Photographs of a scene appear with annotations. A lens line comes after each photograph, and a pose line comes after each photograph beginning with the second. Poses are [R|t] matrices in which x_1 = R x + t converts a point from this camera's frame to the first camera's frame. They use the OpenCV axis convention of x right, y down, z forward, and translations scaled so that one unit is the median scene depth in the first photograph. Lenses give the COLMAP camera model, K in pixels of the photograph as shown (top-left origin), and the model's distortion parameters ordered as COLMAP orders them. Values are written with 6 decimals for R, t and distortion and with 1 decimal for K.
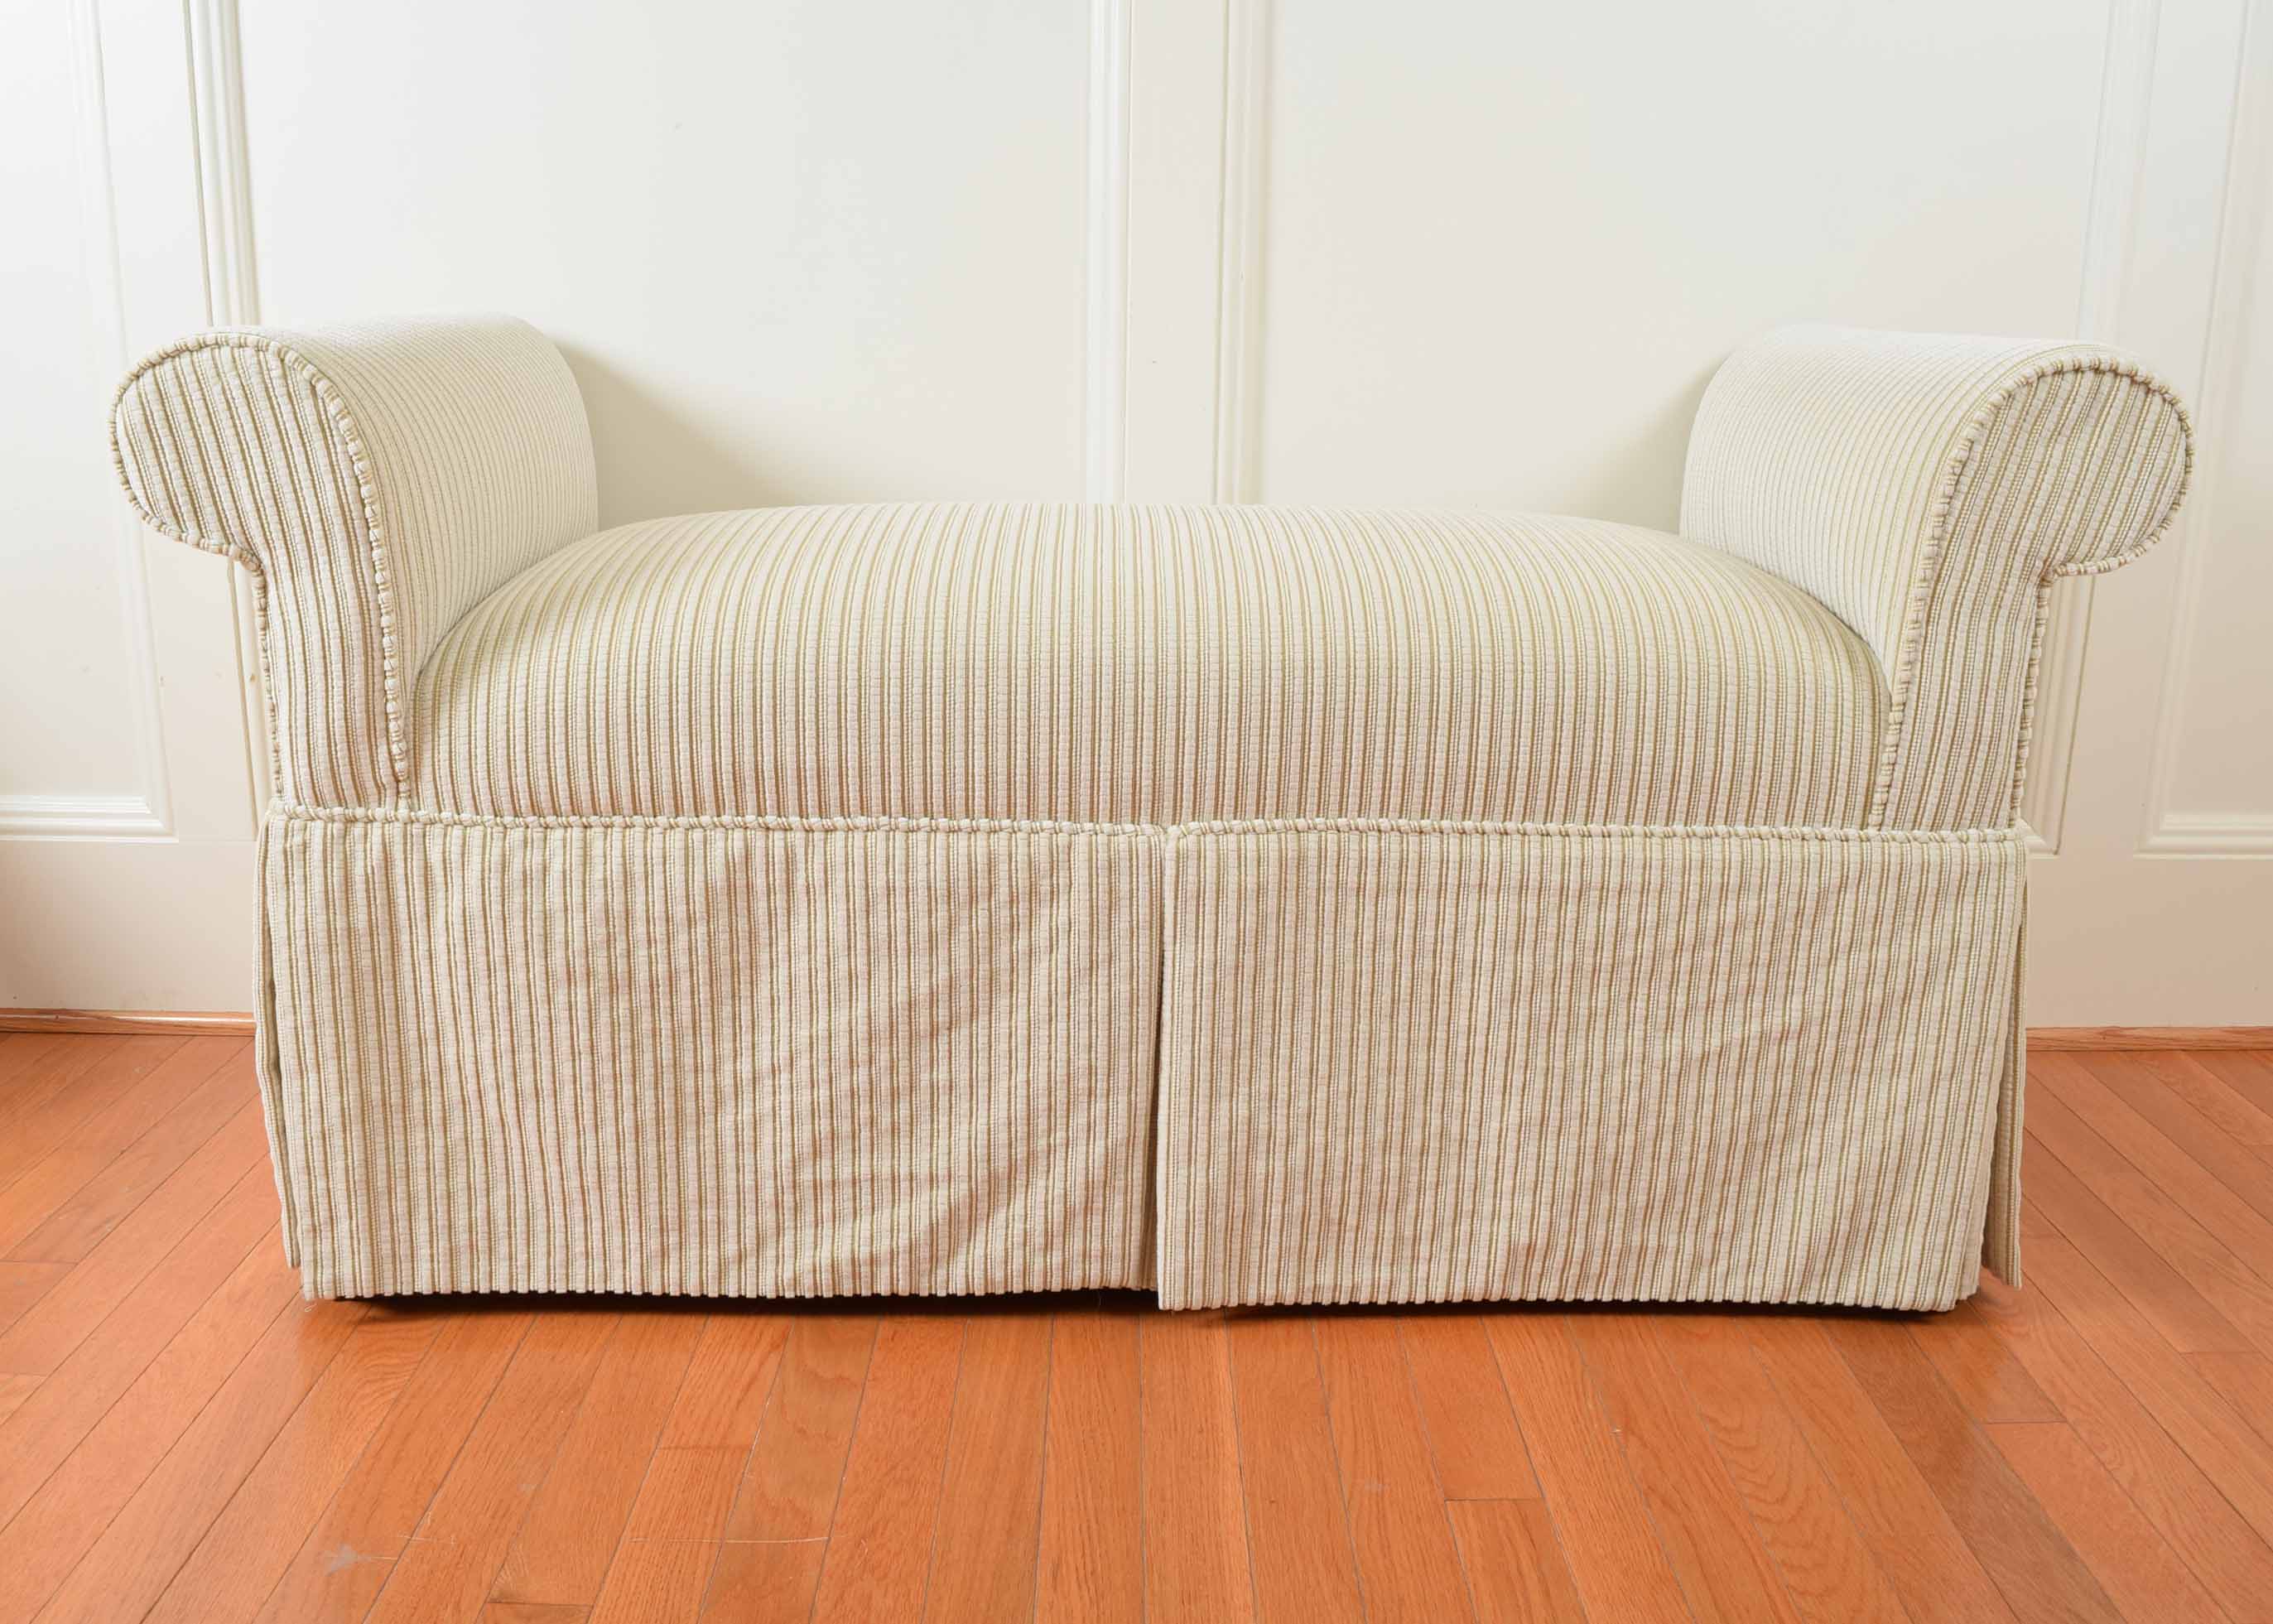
lens RADIAL K [[1976.8, 0, 1136.5], [0, 1976.8, 812.0], [0, 0, 1]] dist [-0.086743, 0.005329]
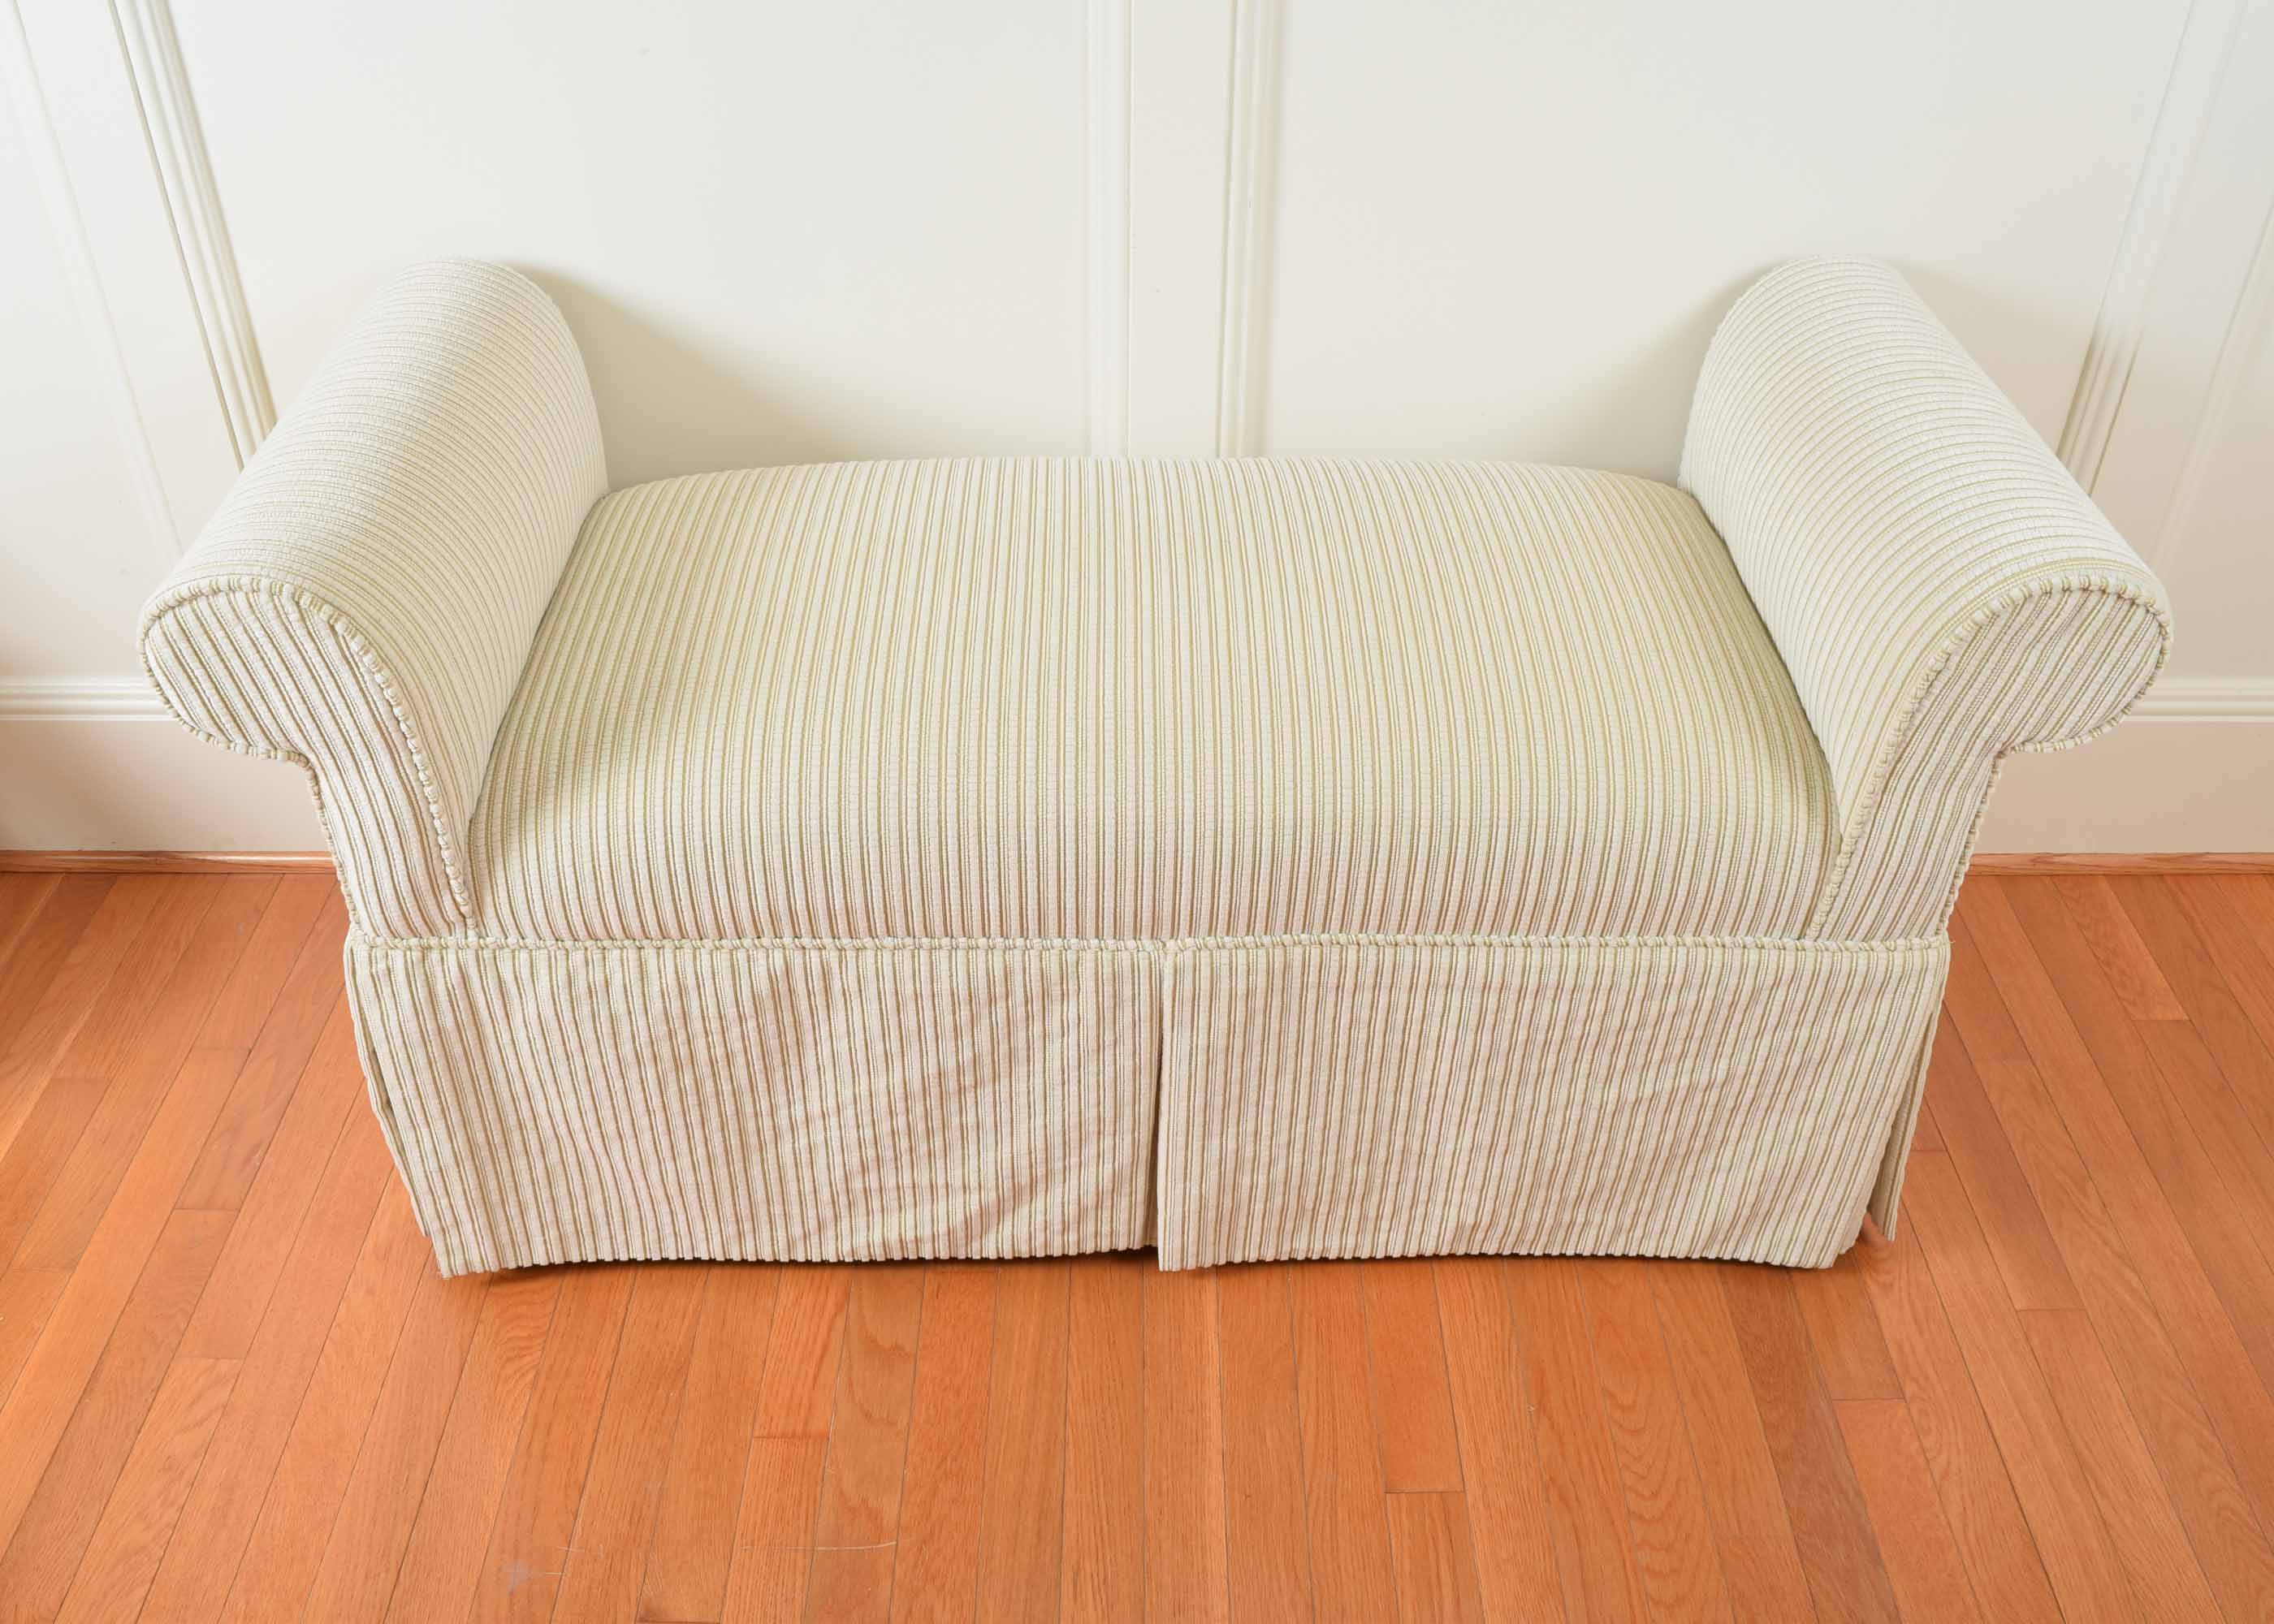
lens RADIAL K [[1940.3, 0, 1137.0], [0, 1940.3, 812.0], [0, 0, 1]] dist [-0.086365, 0.006221]
pose [[0.999954, -0.001334, -0.009484, 0.009779], [0.004914, 0.921403, 0.388577, -0.479150], [0.008221, -0.388605, 0.921368, 0.031525]]
